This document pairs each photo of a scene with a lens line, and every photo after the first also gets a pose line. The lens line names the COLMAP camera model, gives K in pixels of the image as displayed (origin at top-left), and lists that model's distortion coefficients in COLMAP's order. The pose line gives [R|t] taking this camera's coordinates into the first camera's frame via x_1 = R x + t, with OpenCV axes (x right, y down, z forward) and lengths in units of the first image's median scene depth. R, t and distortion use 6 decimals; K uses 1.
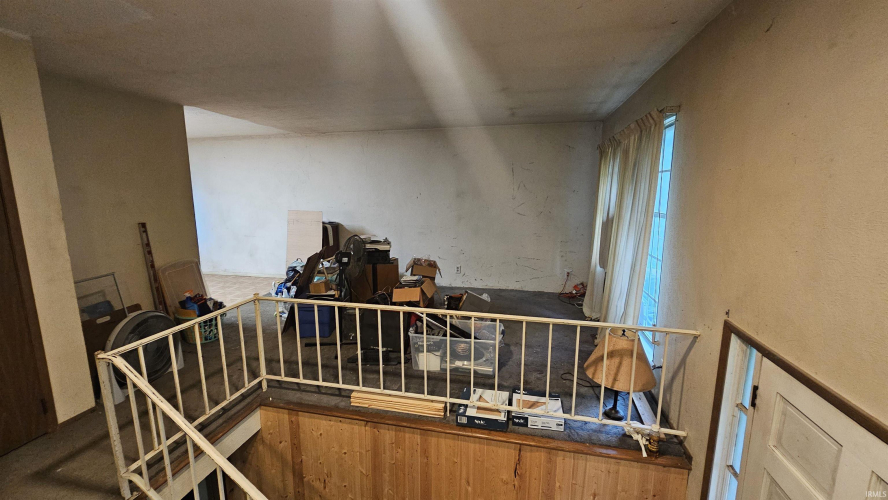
lens RADIAL K [[363.7, 0, 443.2], [0, 363.7, 250.5], [0, 0, 1]] dist [-0.003148, 0.000768]
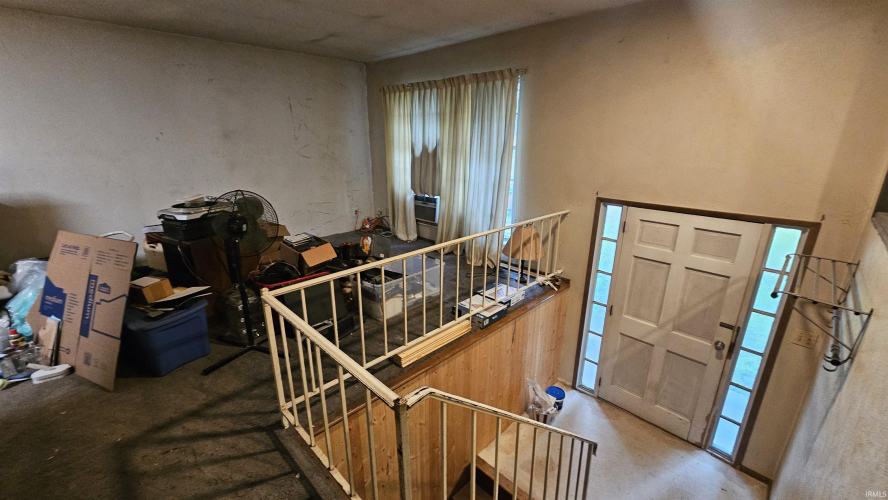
lens RADIAL K [[363.7, 0, 443.2], [0, 363.7, 250.5], [0, 0, 1]] dist [-0.003148, 0.000768]
pose [[0.532658, -0.254367, 0.807201, -0.900906], [0.136974, 0.967101, 0.214368, -0.042622], [-0.835173, -0.003619, 0.549976, 0.435278]]
